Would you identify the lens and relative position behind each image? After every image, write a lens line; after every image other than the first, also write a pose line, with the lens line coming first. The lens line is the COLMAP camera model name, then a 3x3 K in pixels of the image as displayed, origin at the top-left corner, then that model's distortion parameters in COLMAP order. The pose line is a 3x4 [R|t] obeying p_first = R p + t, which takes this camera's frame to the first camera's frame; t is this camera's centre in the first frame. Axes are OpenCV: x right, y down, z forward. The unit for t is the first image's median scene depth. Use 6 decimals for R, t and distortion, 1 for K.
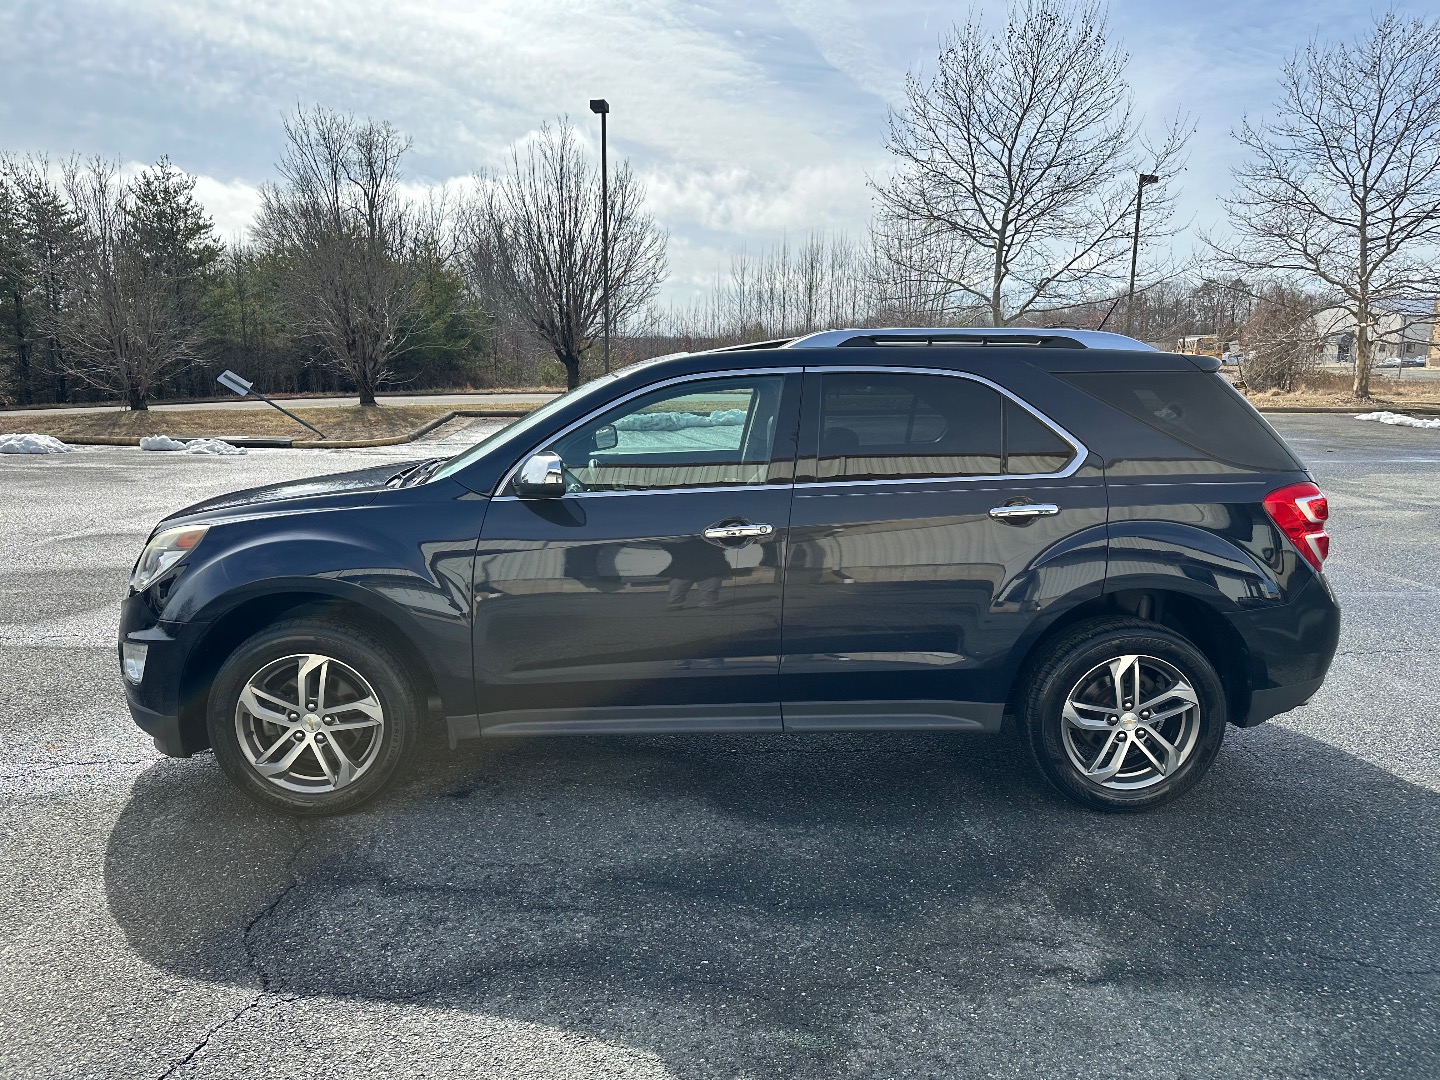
lens RADIAL K [[1009.0, 0, 737.0], [0, 1009.0, 531.6], [0, 0, 1]] dist [0.087382, -0.042330]
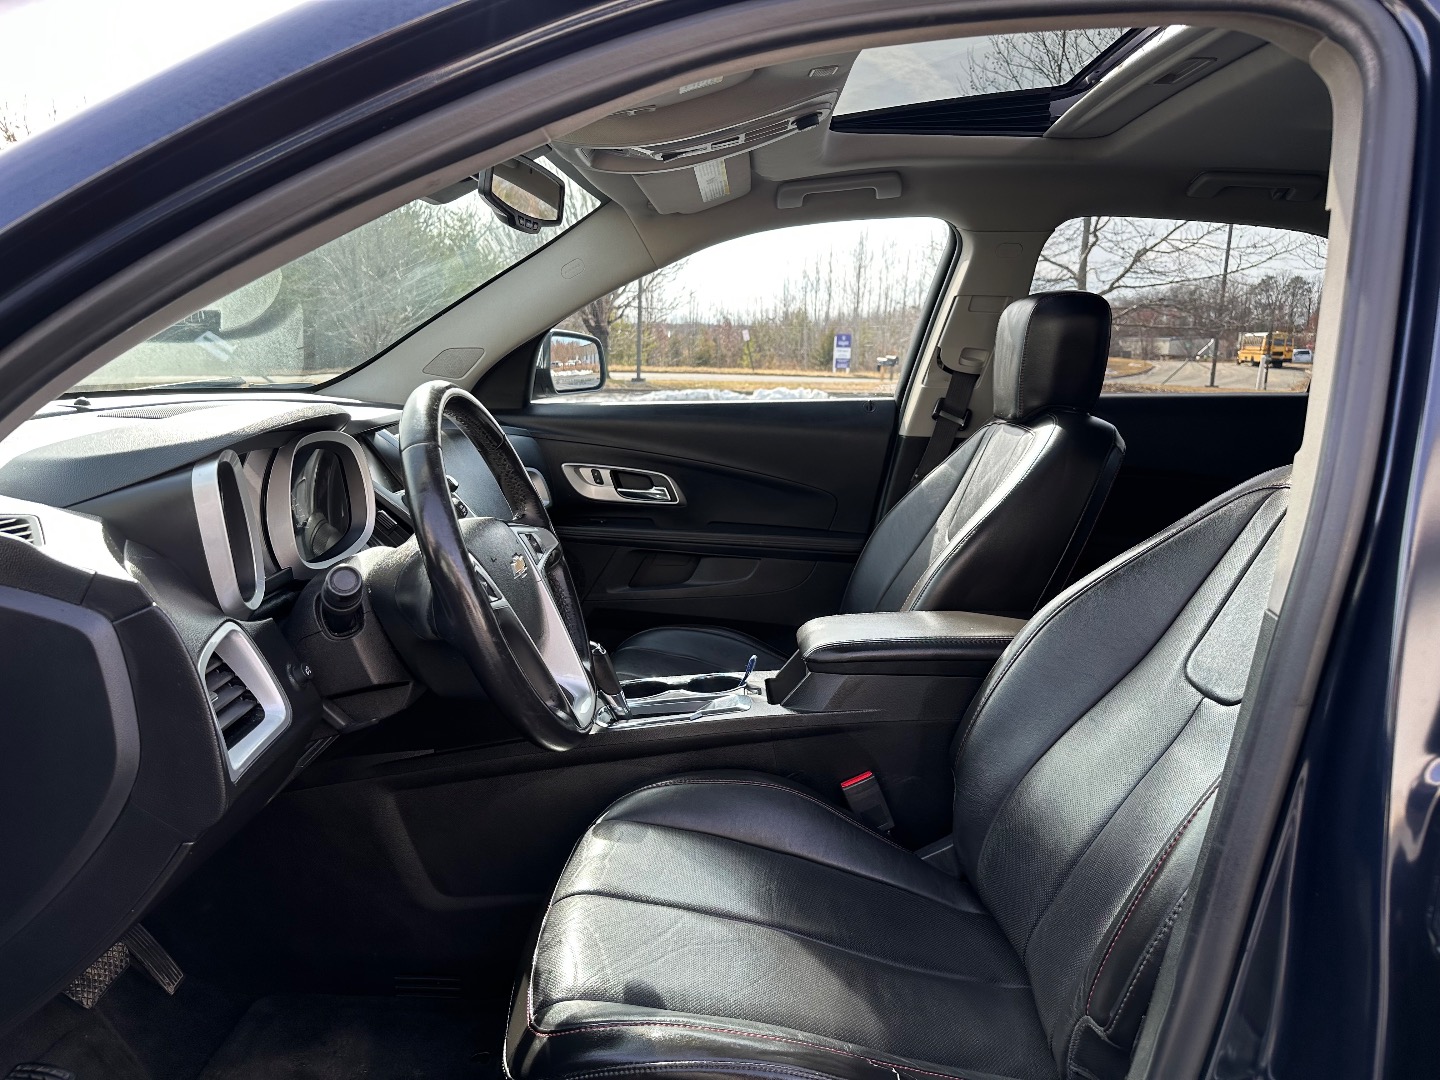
lens RADIAL K [[1009.0, 0, 737.0], [0, 1009.0, 531.6], [0, 0, 1]] dist [0.087382, -0.042330]
pose [[0.998989, 0.033016, -0.030501, -0.008644], [-0.032674, 0.999398, 0.011639, -0.005342], [0.030867, -0.010631, 0.999467, 0.104664]]
